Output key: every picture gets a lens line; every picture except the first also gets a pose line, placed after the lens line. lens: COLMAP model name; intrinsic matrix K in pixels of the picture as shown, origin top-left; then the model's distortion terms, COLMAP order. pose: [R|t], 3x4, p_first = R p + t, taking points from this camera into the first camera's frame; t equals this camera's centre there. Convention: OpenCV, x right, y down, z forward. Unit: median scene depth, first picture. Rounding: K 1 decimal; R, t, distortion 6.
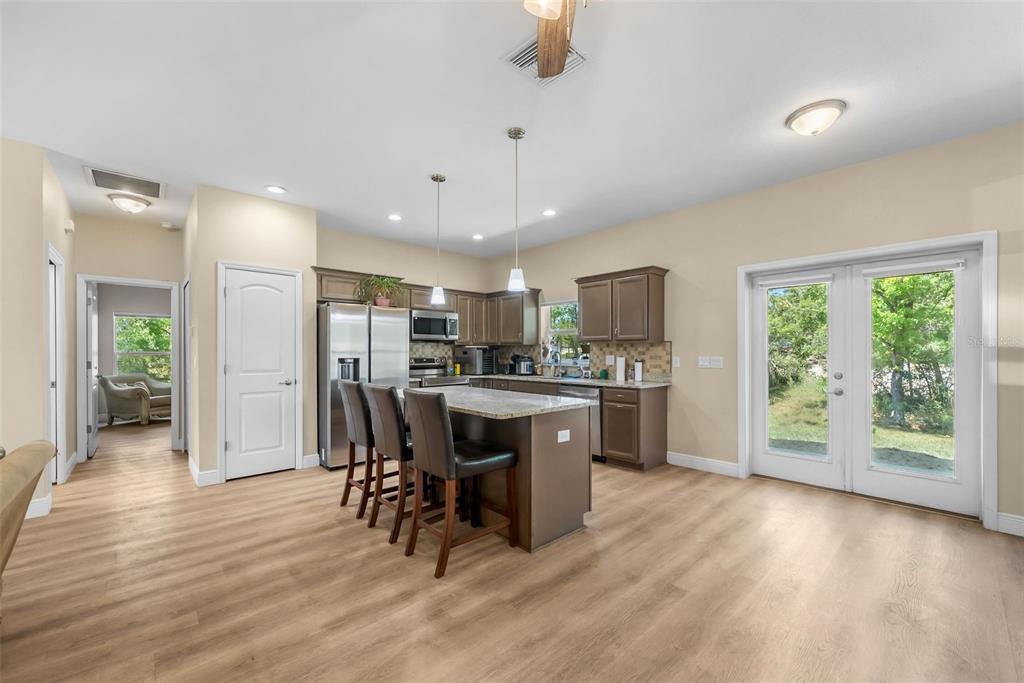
lens RADIAL K [[409.9, 0, 512.5], [0, 409.9, 354.2], [0, 0, 1]] dist [-0.001428, 0.000013]
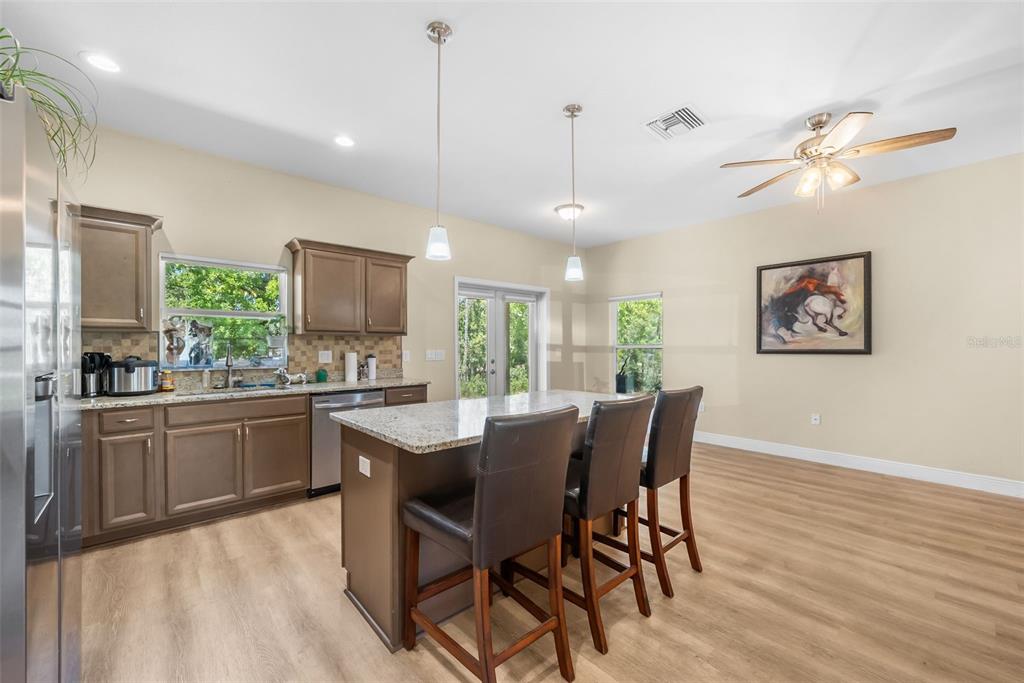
lens RADIAL K [[406.0, 0, 517.1], [0, 406.0, 349.6], [0, 0, 1]] dist [-0.001517, -0.000024]
pose [[0.007198, -0.009341, 0.999930, -0.659348], [0.008138, 0.999924, 0.009282, -0.004211], [-0.999941, 0.008070, 0.007273, 0.807176]]
